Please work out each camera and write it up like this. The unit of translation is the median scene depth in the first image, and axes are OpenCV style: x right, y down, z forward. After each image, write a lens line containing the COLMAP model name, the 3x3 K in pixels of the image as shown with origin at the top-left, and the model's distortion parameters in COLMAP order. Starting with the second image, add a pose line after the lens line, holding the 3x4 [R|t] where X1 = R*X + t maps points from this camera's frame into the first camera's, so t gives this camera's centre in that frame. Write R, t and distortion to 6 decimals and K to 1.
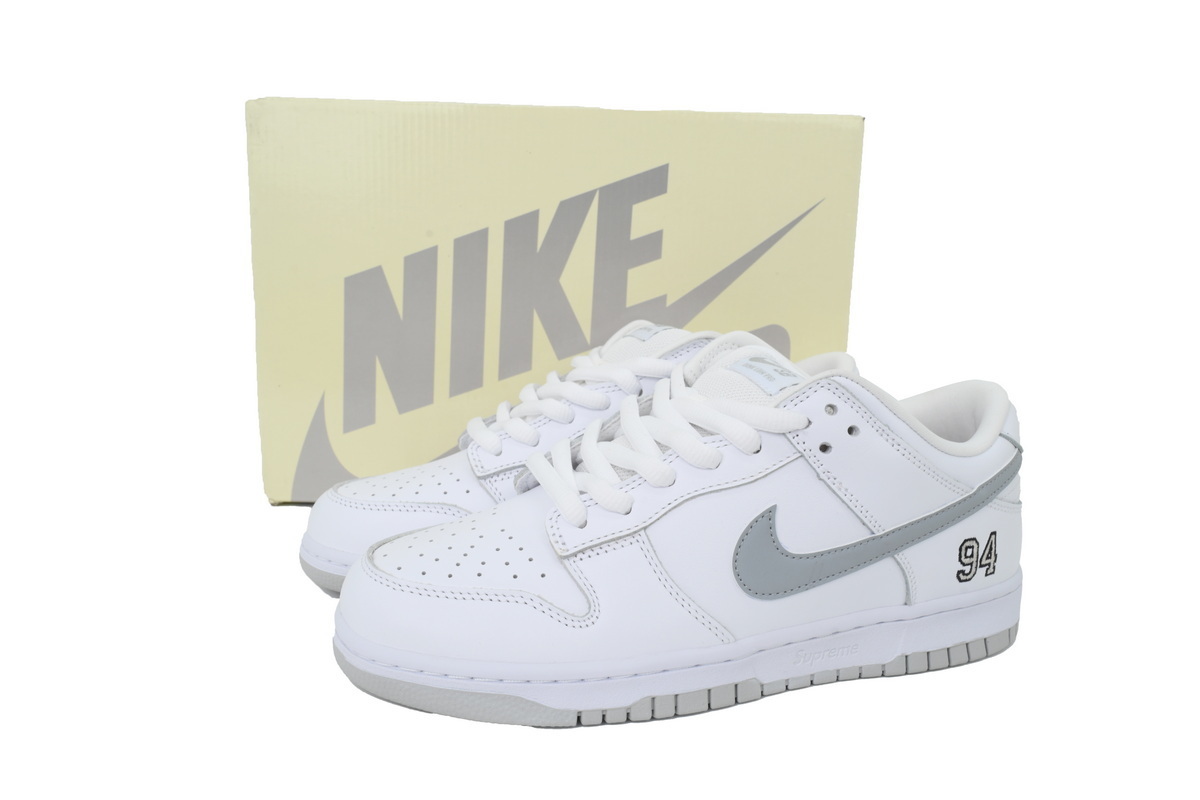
lens RADIAL K [[933.6, 0, 600.0], [0, 933.6, 400.0], [0, 0, 1]] dist [0.003592, -0.001688]
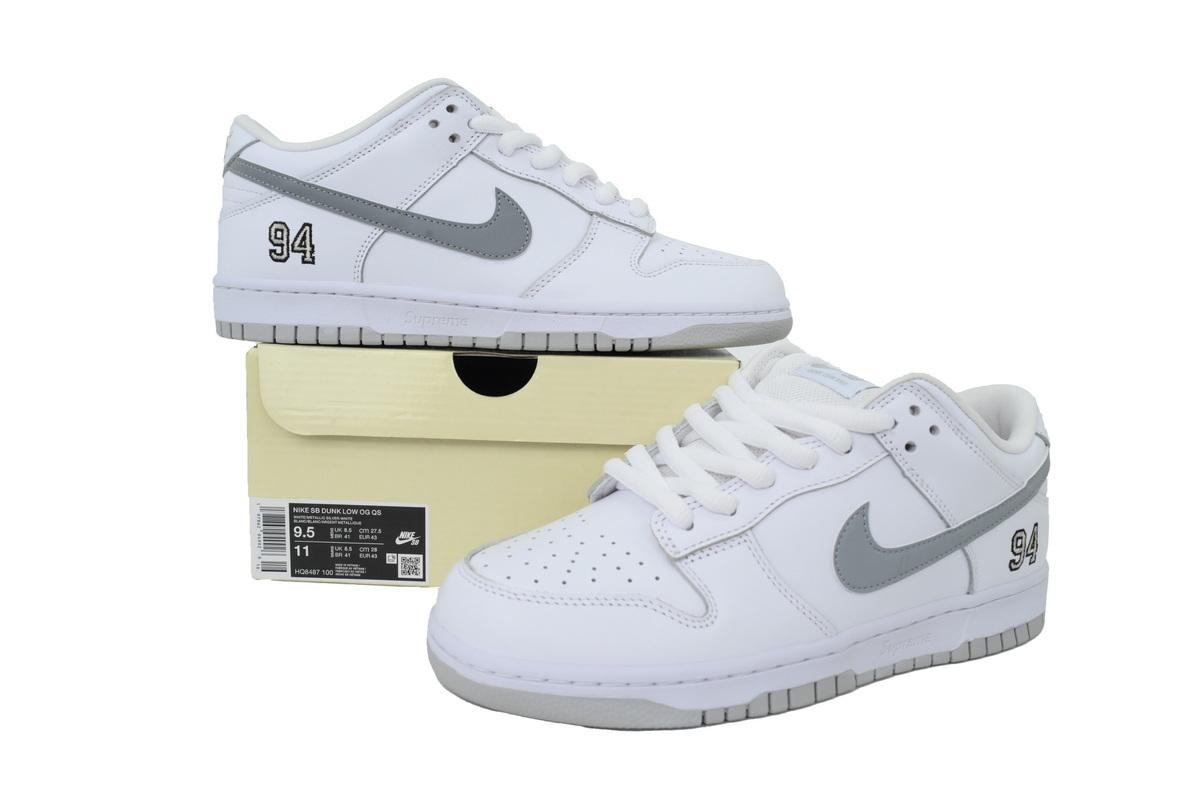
lens RADIAL K [[933.6, 0, 600.0], [0, 933.6, 400.0], [0, 0, 1]] dist [0.003592, -0.001688]
pose [[0.987254, -0.011369, 0.158747, -0.273595], [0.015282, 0.999608, -0.023448, 0.017827], [-0.158419, 0.025575, 0.987041, 0.009873]]
